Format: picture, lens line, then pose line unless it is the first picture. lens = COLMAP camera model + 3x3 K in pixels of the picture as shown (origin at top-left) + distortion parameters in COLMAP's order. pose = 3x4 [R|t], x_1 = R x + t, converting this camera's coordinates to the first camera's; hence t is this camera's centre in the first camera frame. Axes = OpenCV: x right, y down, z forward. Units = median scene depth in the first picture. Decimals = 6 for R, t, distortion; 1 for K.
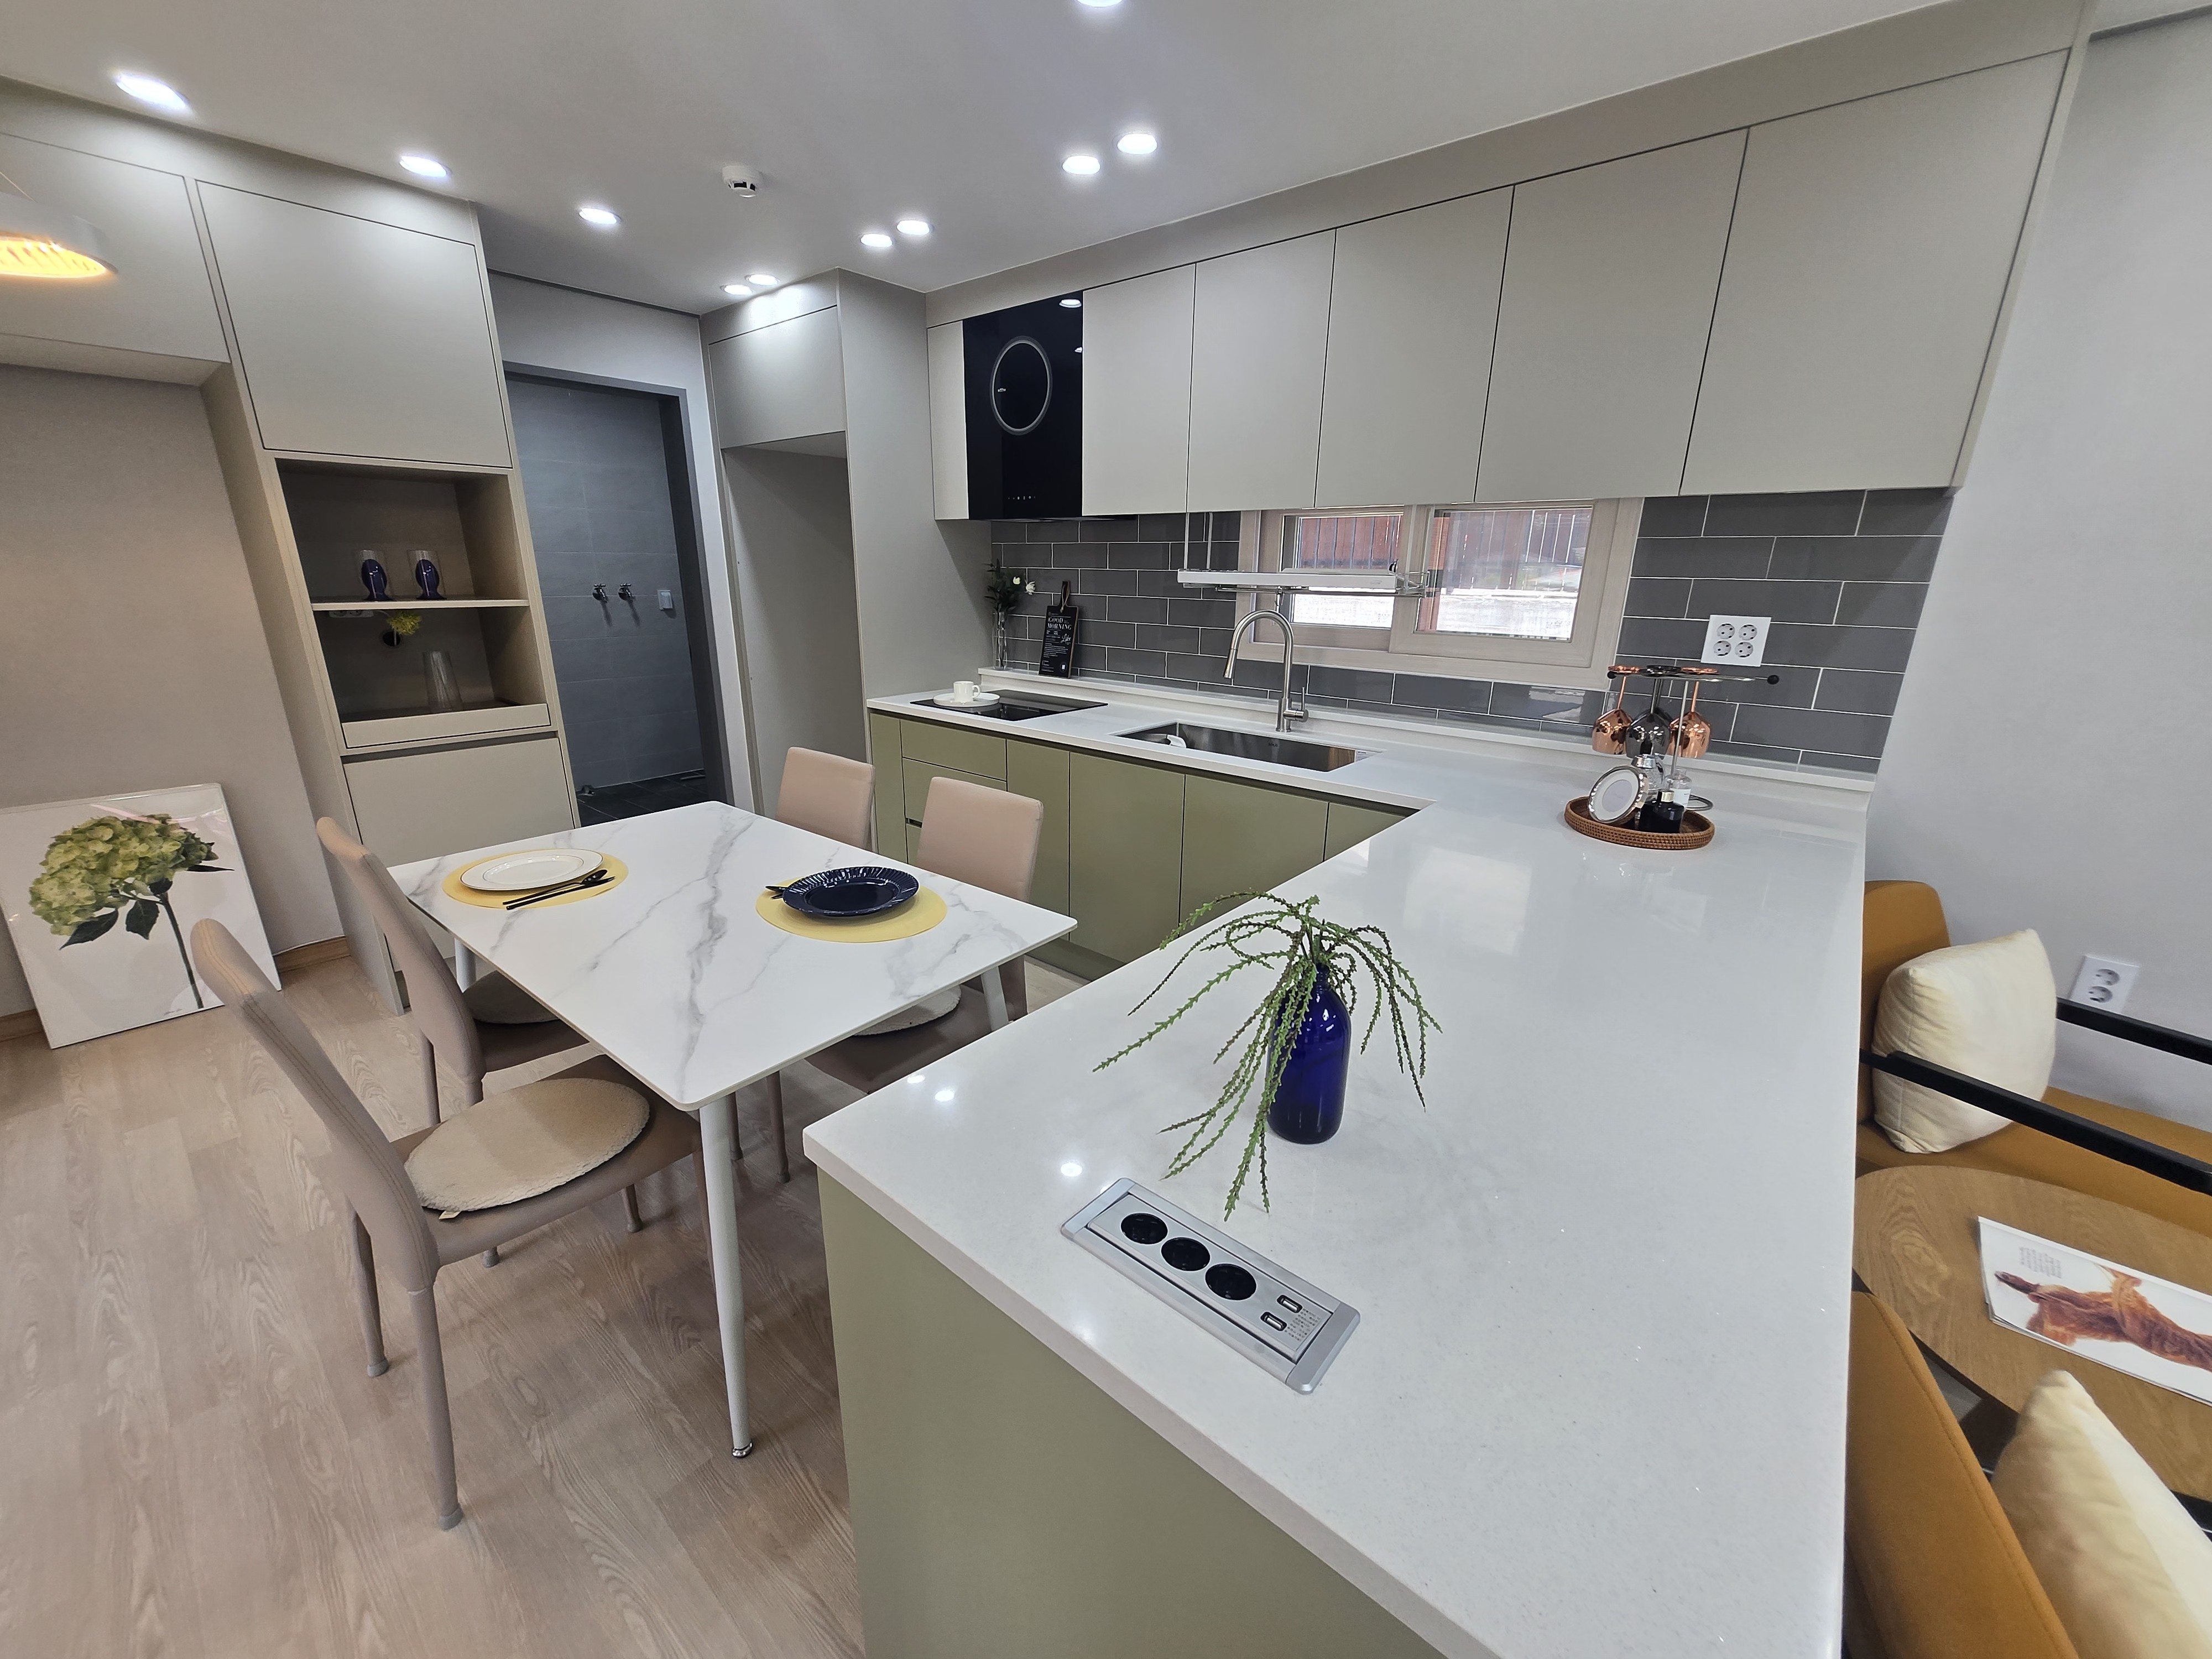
lens RADIAL K [[863.2, 0, 1097.8], [0, 863.2, 835.2], [0, 0, 1]] dist [-0.010554, -0.000140]
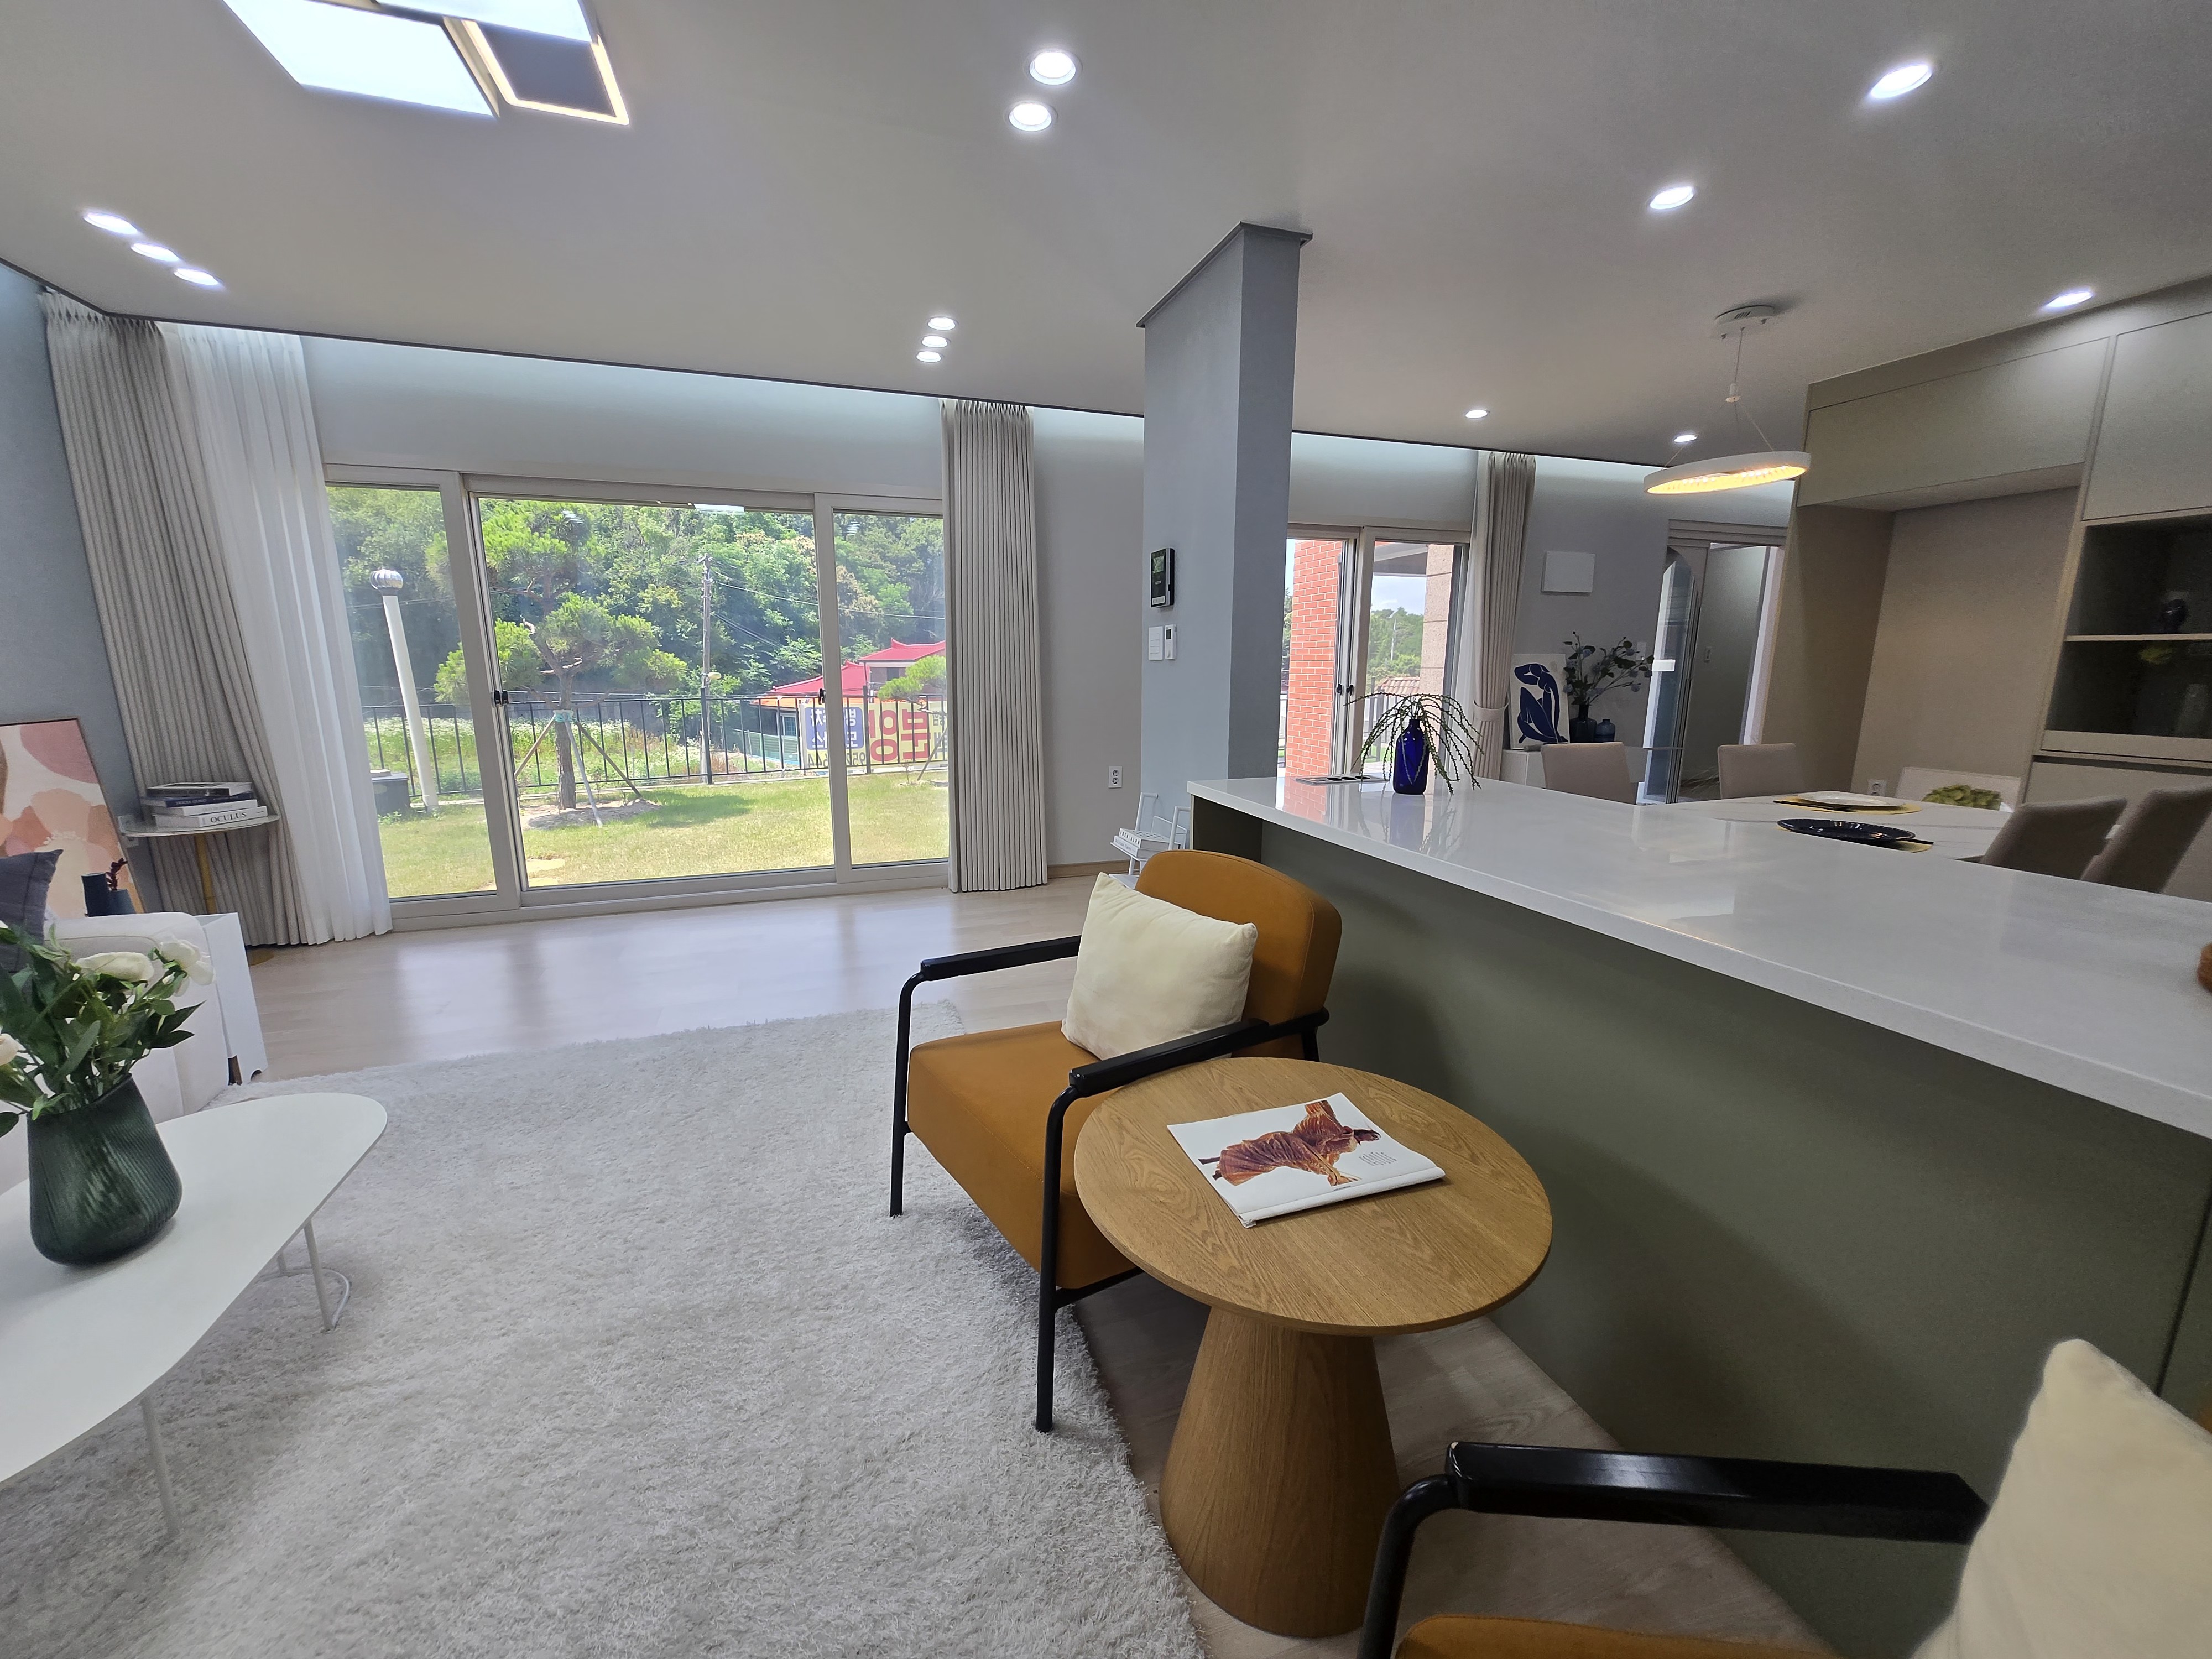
lens RADIAL K [[872.0, 0, 1103.0], [0, 872.0, 826.7], [0, 0, 1]] dist [-0.004231, 0.001935]
pose [[-0.515629, 0.139258, -0.845419, 0.850785], [-0.235326, 0.925741, 0.296016, -0.045394], [0.823862, 0.351583, -0.444568, 0.421293]]
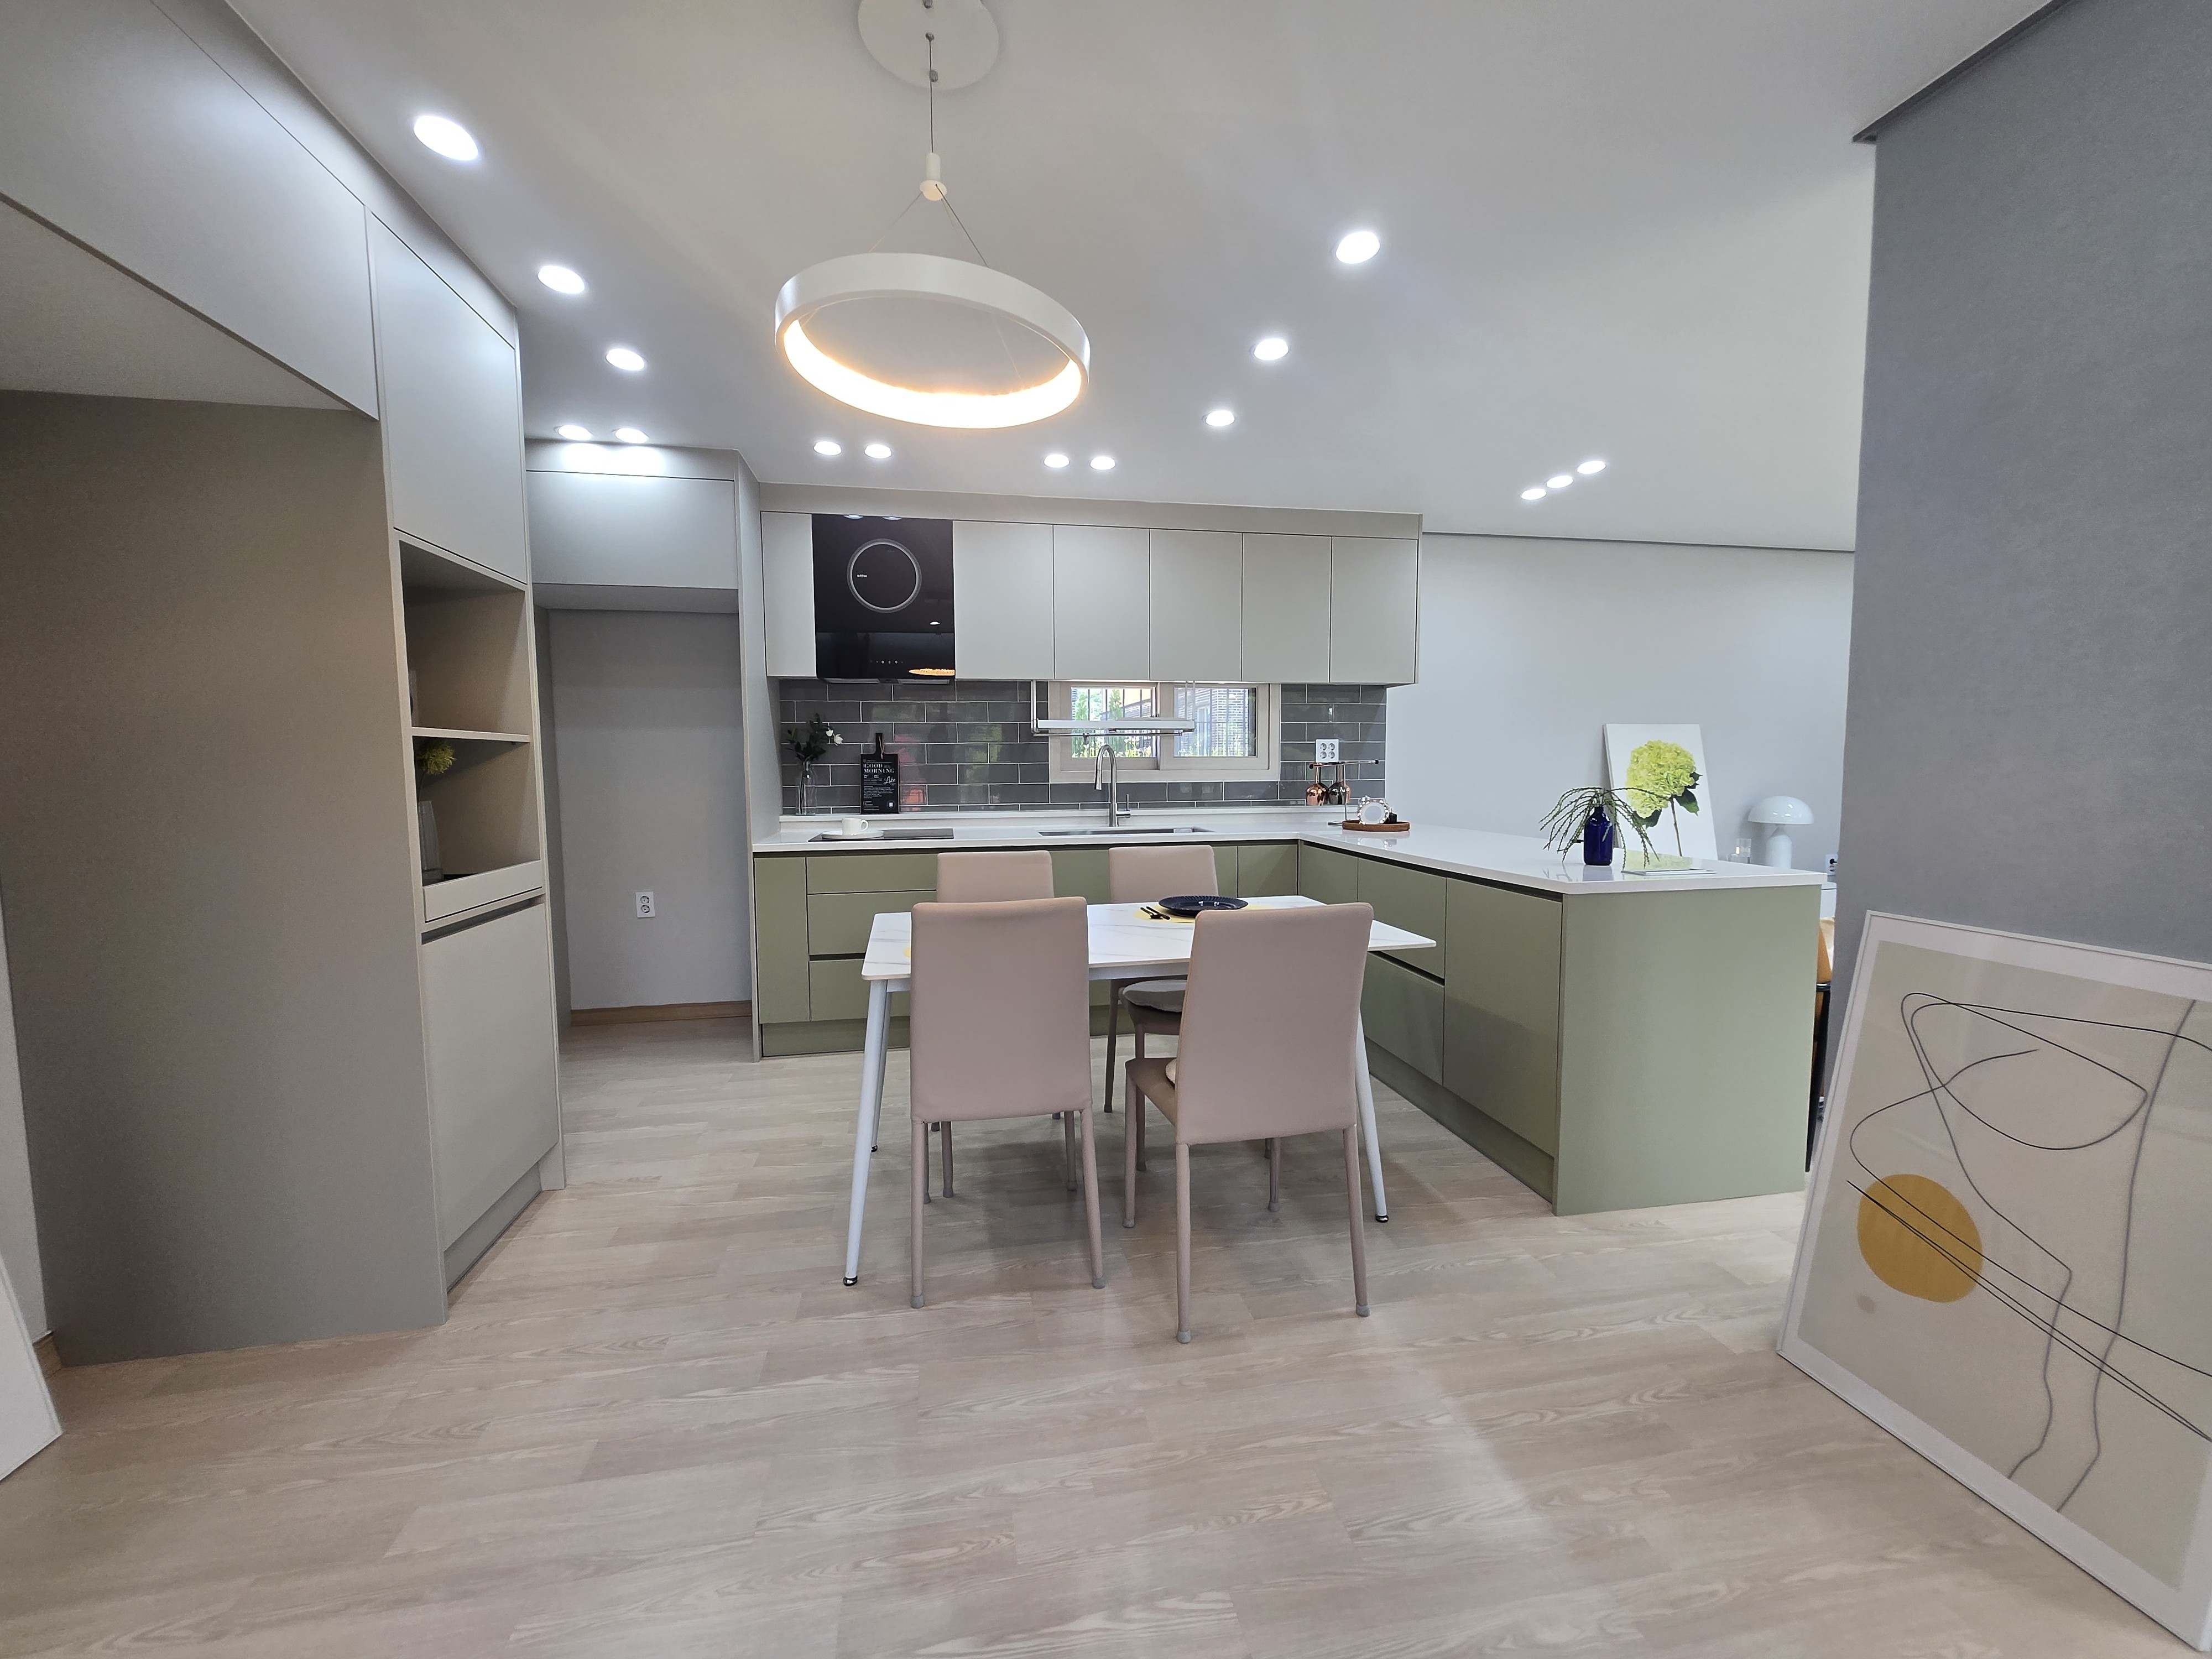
lens RADIAL K [[869.3, 0, 1102.5], [0, 869.3, 829.8], [0, 0, 1]] dist [-0.000068, 0.000151]
pose [[0.634045, -0.076693, 0.769484, -0.968924], [0.243282, 0.964326, -0.104348, 0.035116], [-0.734031, 0.253363, 0.630084, 0.091299]]
